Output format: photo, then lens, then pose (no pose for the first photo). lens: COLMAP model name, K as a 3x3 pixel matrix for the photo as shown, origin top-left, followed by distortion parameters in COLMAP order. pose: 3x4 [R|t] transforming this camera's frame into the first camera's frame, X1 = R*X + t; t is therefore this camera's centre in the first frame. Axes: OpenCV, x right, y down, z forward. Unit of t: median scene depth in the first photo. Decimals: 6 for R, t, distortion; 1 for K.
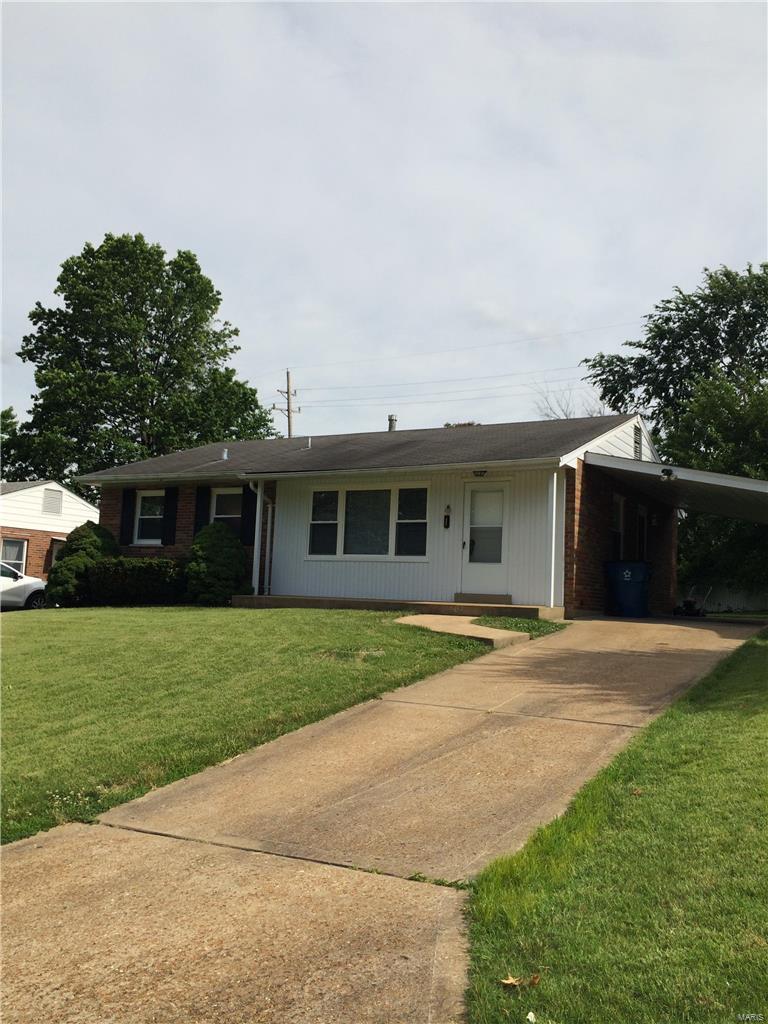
lens RADIAL K [[878.3, 0, 384.0], [0, 878.3, 512.0], [0, 0, 1]] dist [0.066672, -0.714544]
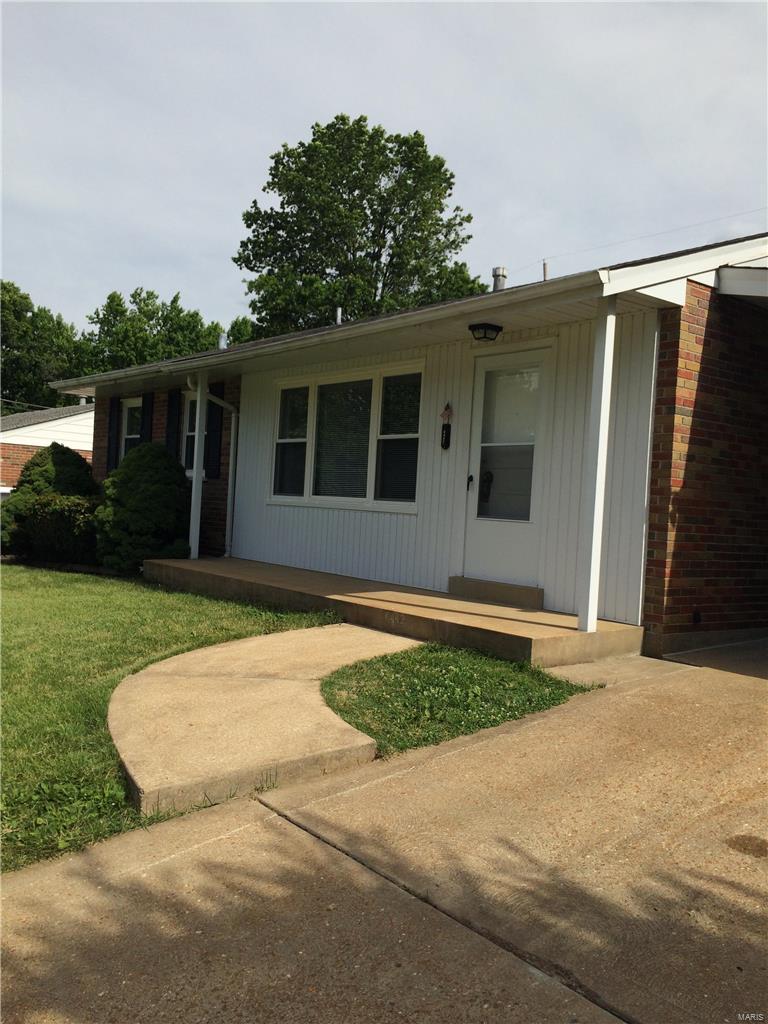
lens RADIAL K [[877.7, 0, 387.9], [0, 877.7, 507.1], [0, 0, 1]] dist [0.080848, -0.105502]
pose [[0.935361, 0.013319, -0.353444, 0.206782], [0.016872, 0.996473, 0.082200, 0.008817], [0.353292, -0.082850, 0.931837, 0.471754]]
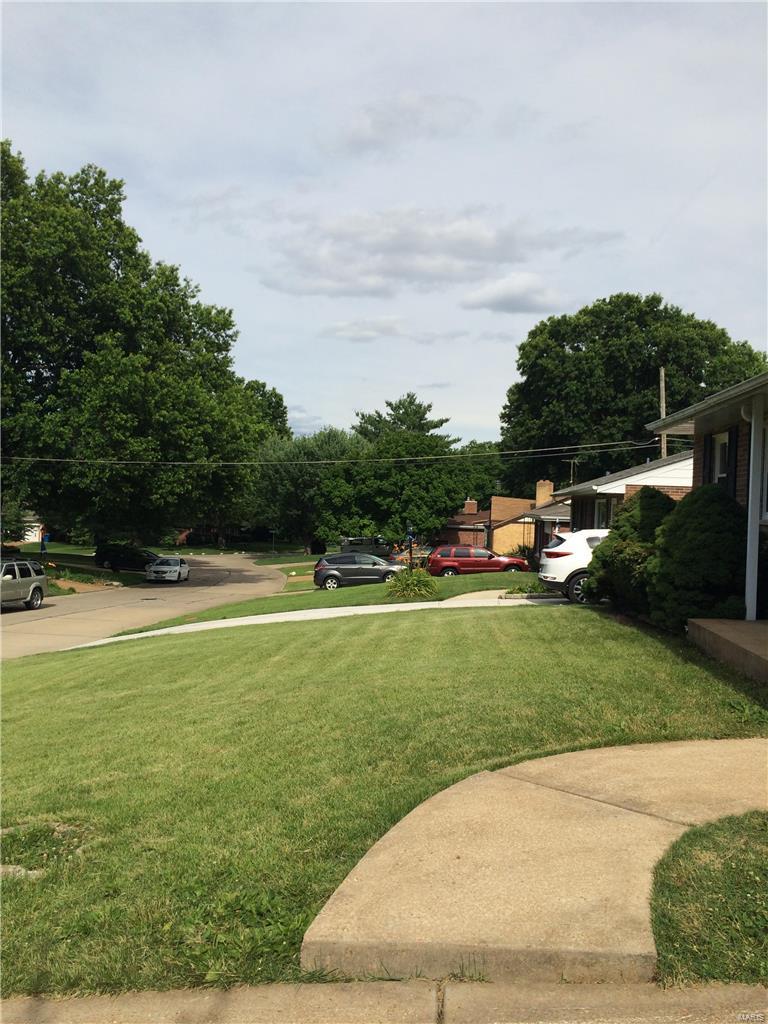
lens RADIAL K [[877.7, 0, 387.9], [0, 877.7, 507.1], [0, 0, 1]] dist [0.080848, -0.105502]
pose [[0.423053, -0.023864, -0.905791, 0.250648], [0.076444, 0.997029, 0.009436, 0.004953], [0.902875, -0.073235, 0.423620, 0.586311]]
